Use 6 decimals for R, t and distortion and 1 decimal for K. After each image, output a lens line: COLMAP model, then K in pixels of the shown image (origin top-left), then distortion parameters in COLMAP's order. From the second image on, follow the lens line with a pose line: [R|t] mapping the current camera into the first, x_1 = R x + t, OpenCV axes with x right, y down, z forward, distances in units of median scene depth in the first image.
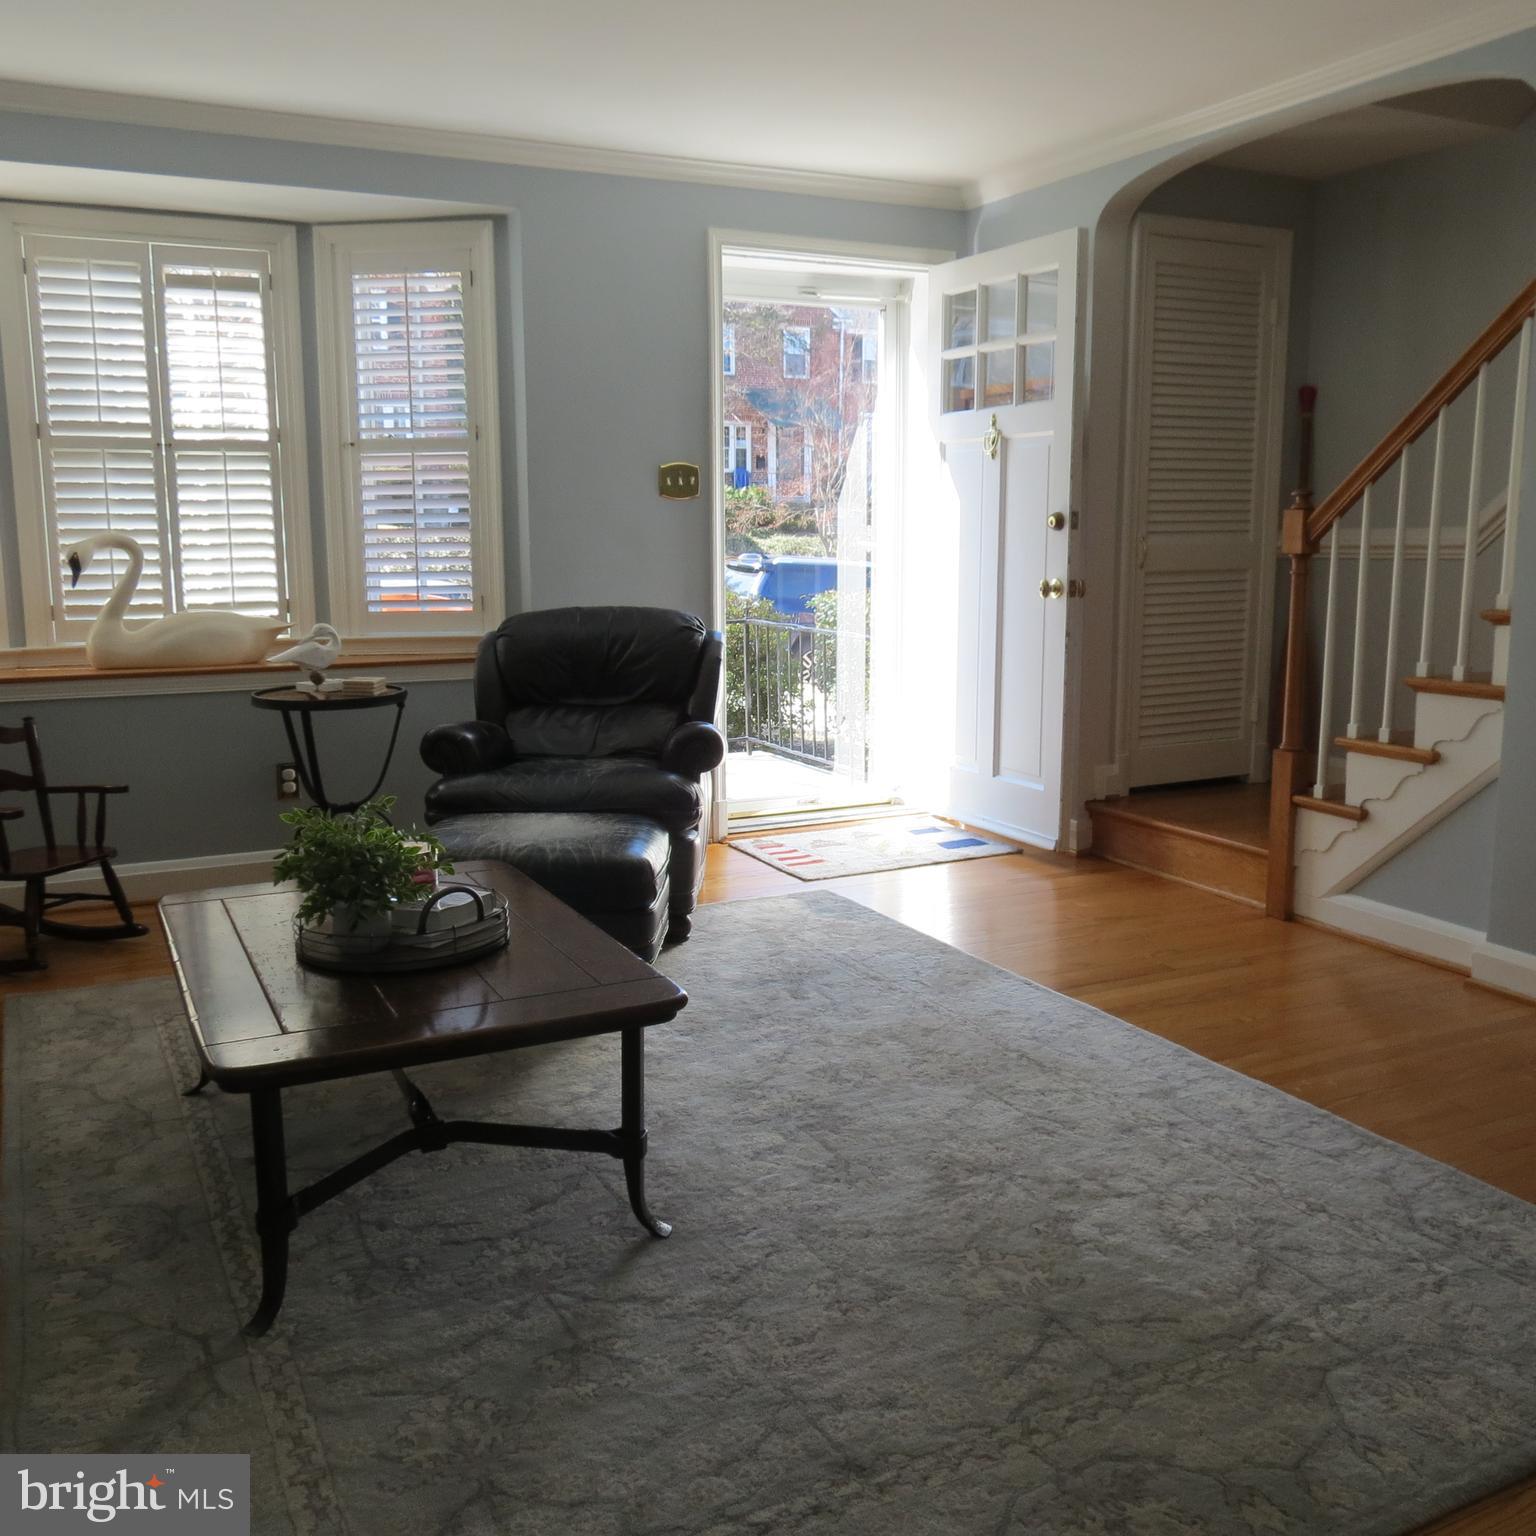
lens RADIAL K [[1475.4, 0, 780.0], [0, 1475.4, 761.2], [0, 0, 1]] dist [-0.015531, 0.000000]
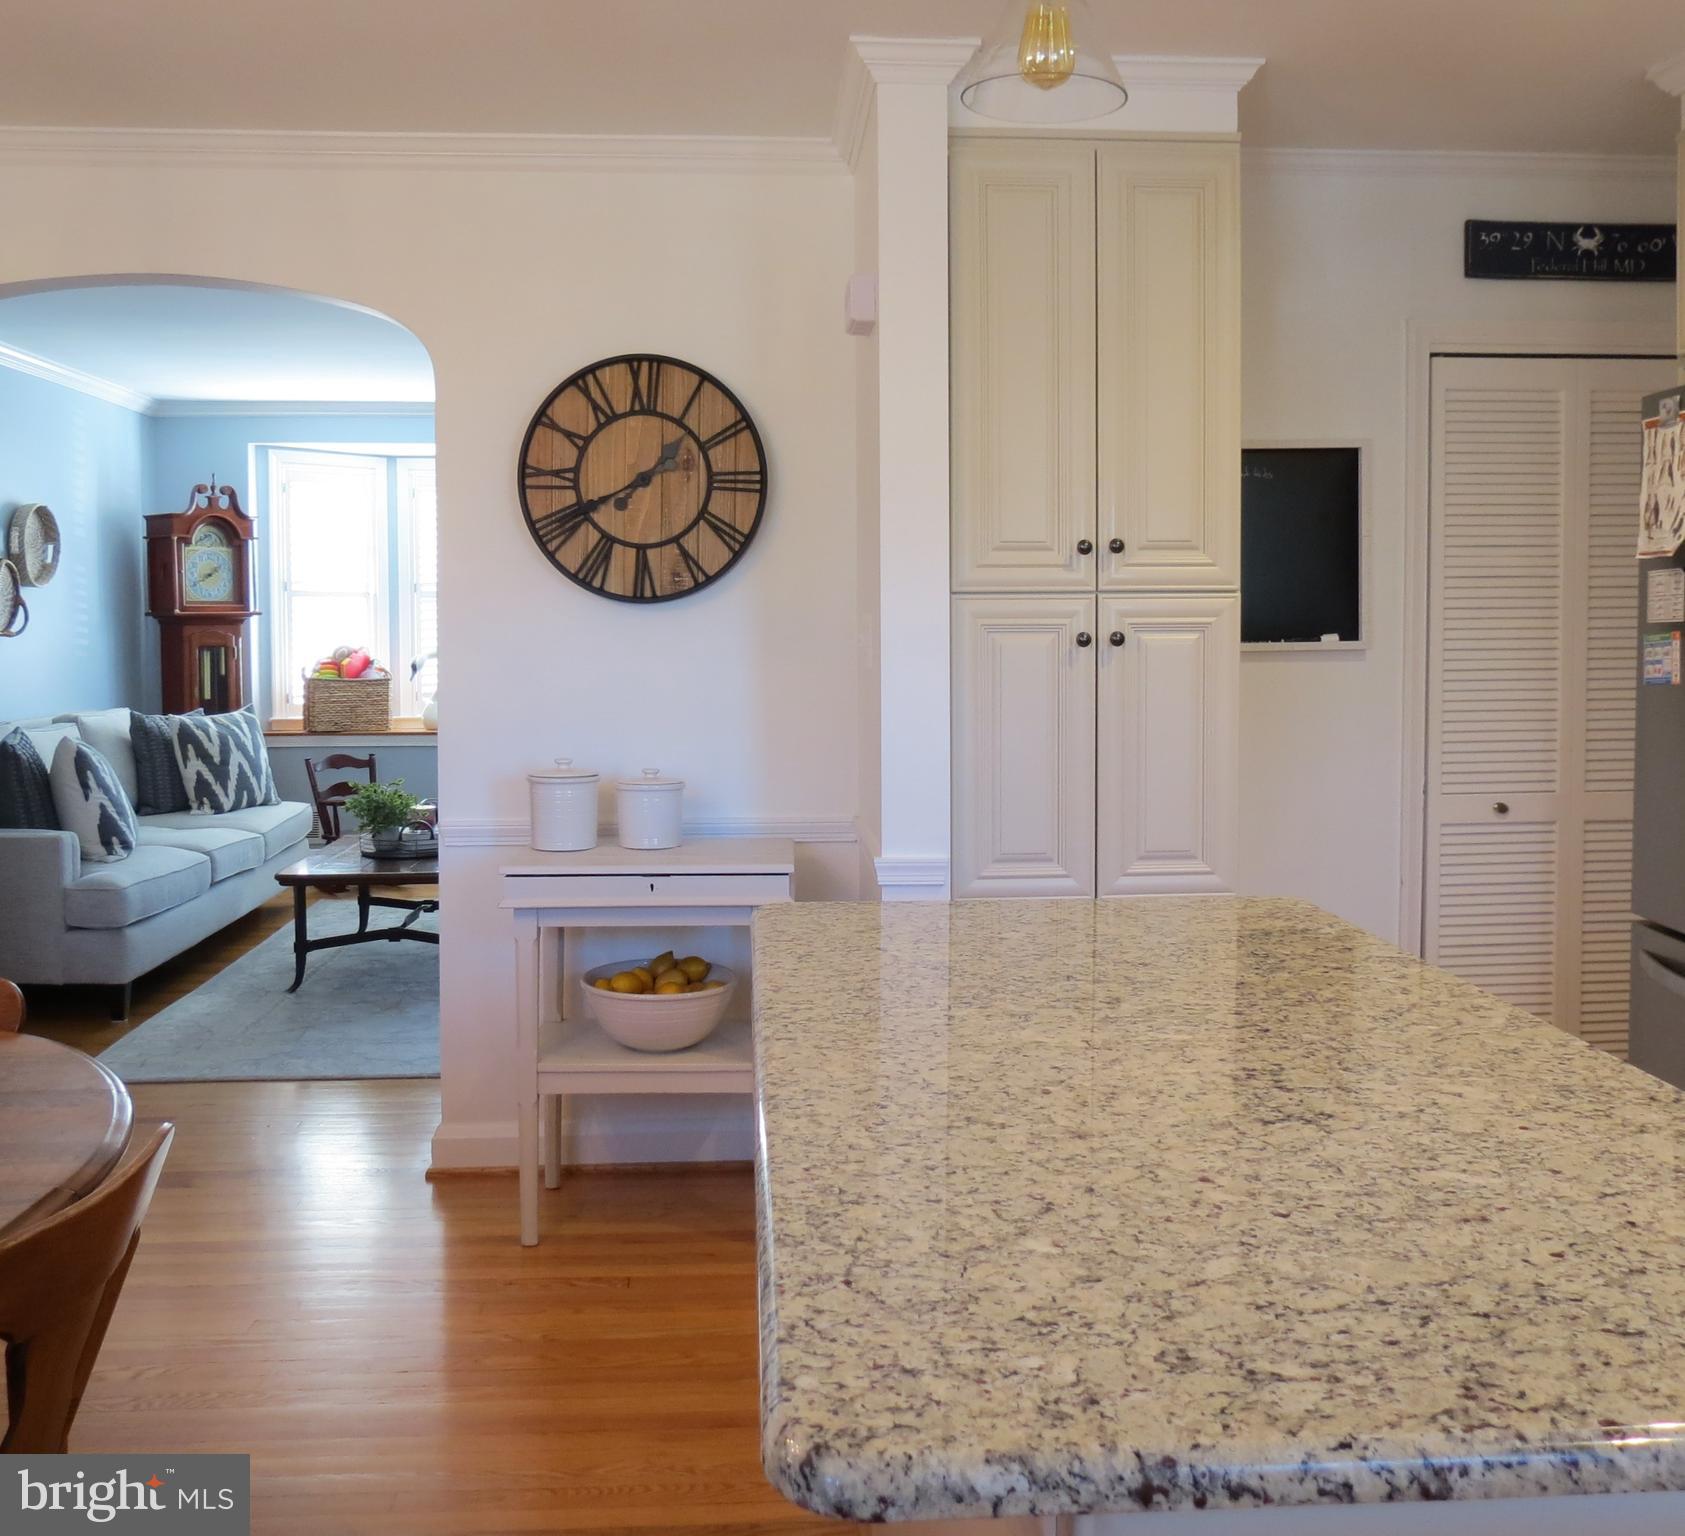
lens RADIAL K [[1644.6, 0, 846.7], [0, 1644.6, 687.6], [0, 0, 1]] dist [-0.018436, 0.000000]
pose [[0.923208, 0.018040, -0.383878, 0.649301], [-0.063807, 0.992229, -0.106823, 0.054686], [0.378968, 0.123114, 0.917184, -0.503123]]
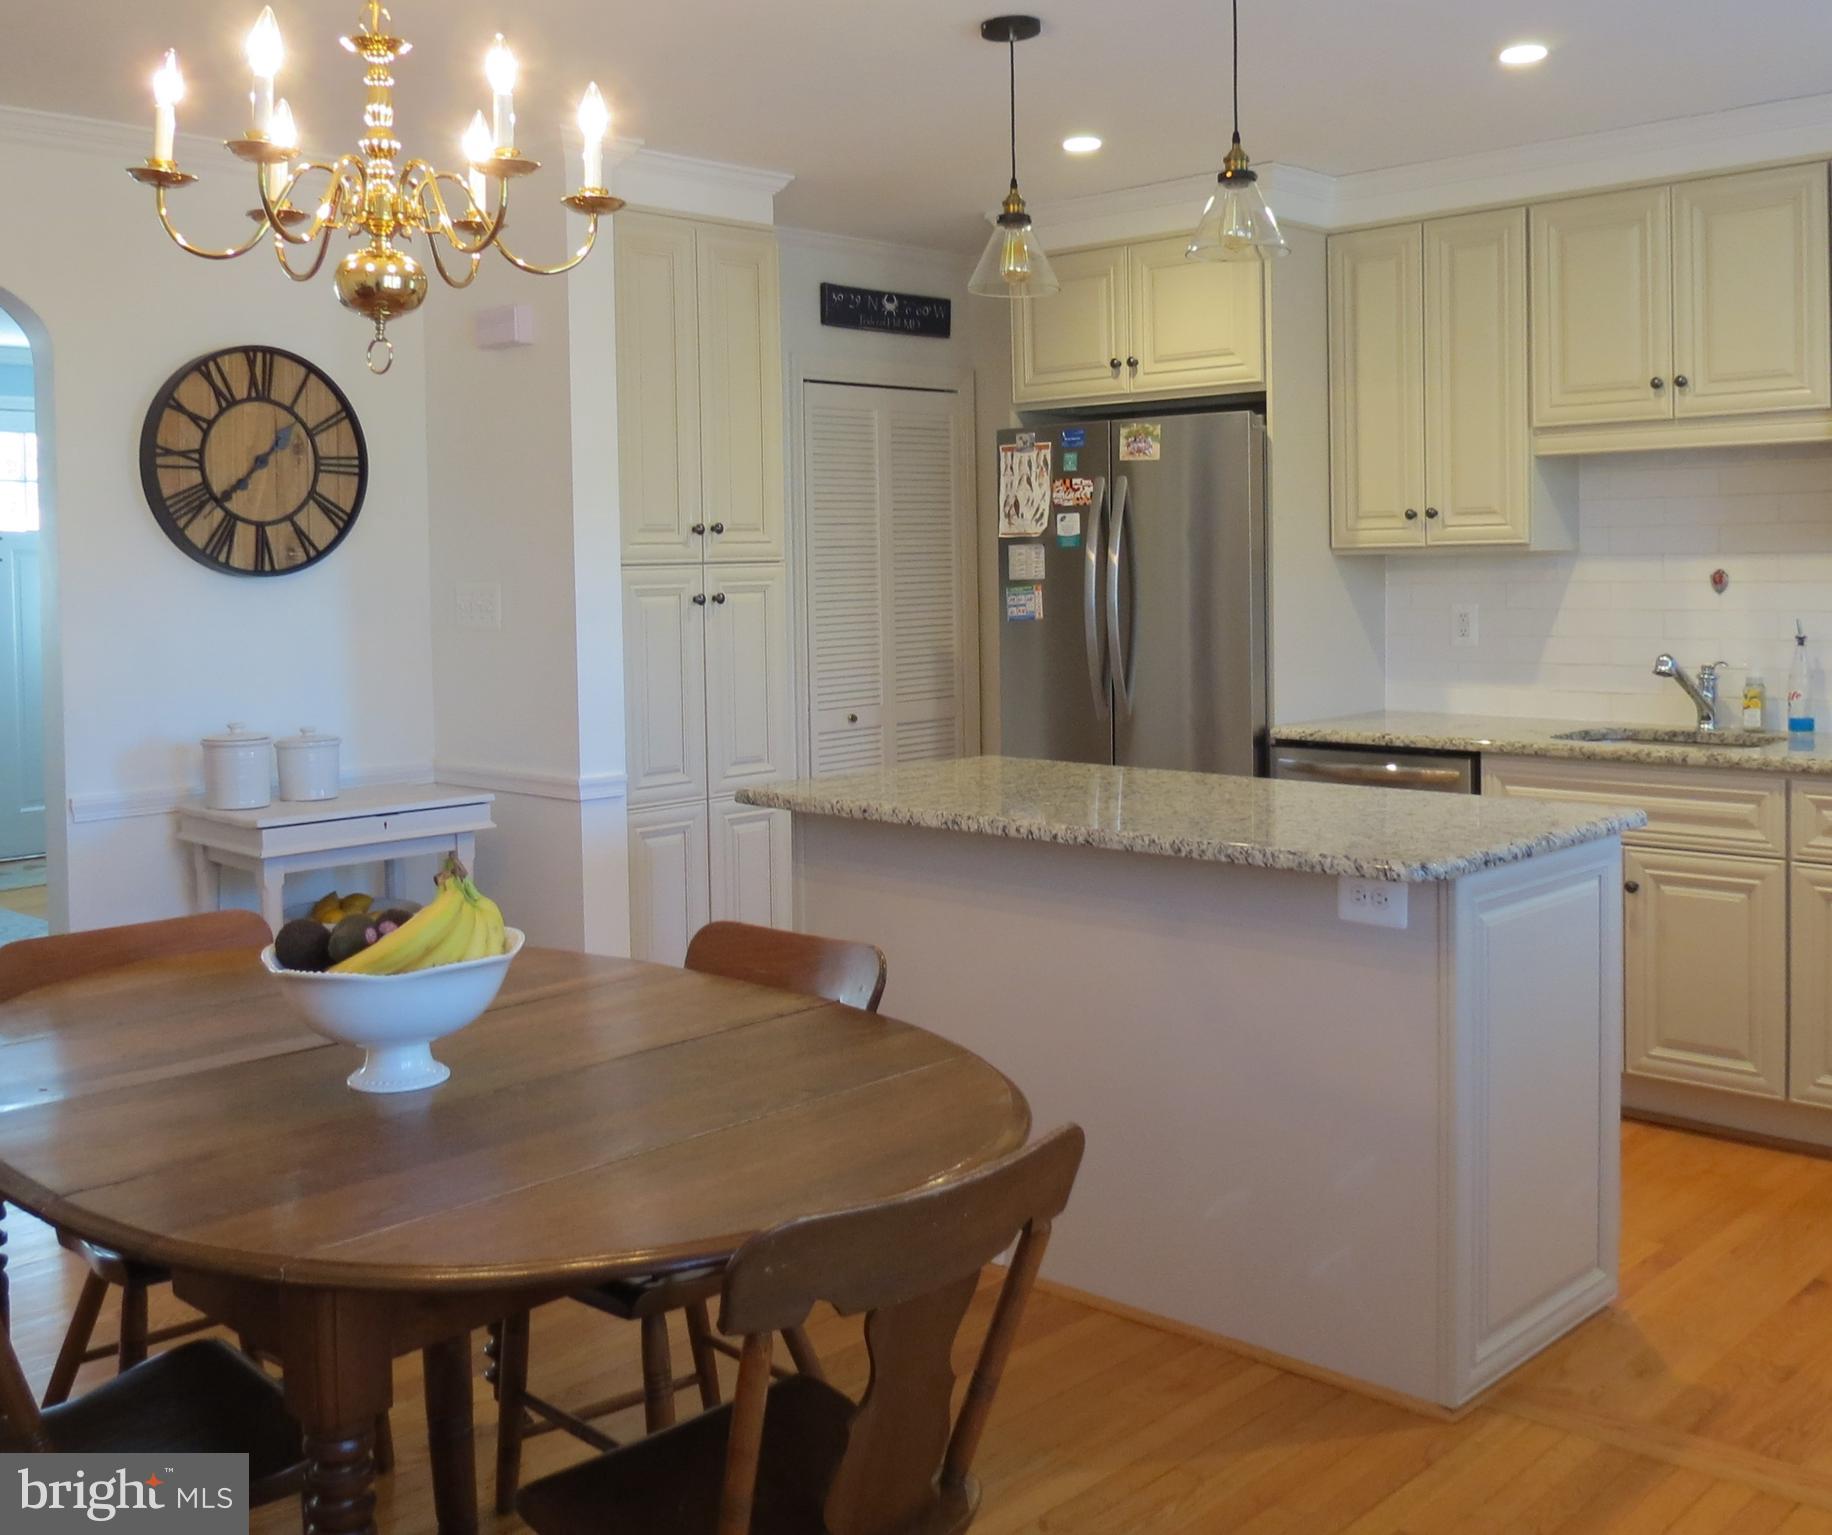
lens RADIAL K [[1890.4, 0, 937.6], [0, 1890.4, 613.3], [0, 0, 1]] dist [-0.024546, 0.000000]
pose [[0.937982, -0.020600, 0.346072, 0.256001], [0.068139, 0.989717, -0.125768, 0.099759], [-0.339922, 0.141549, 0.929740, -0.830786]]
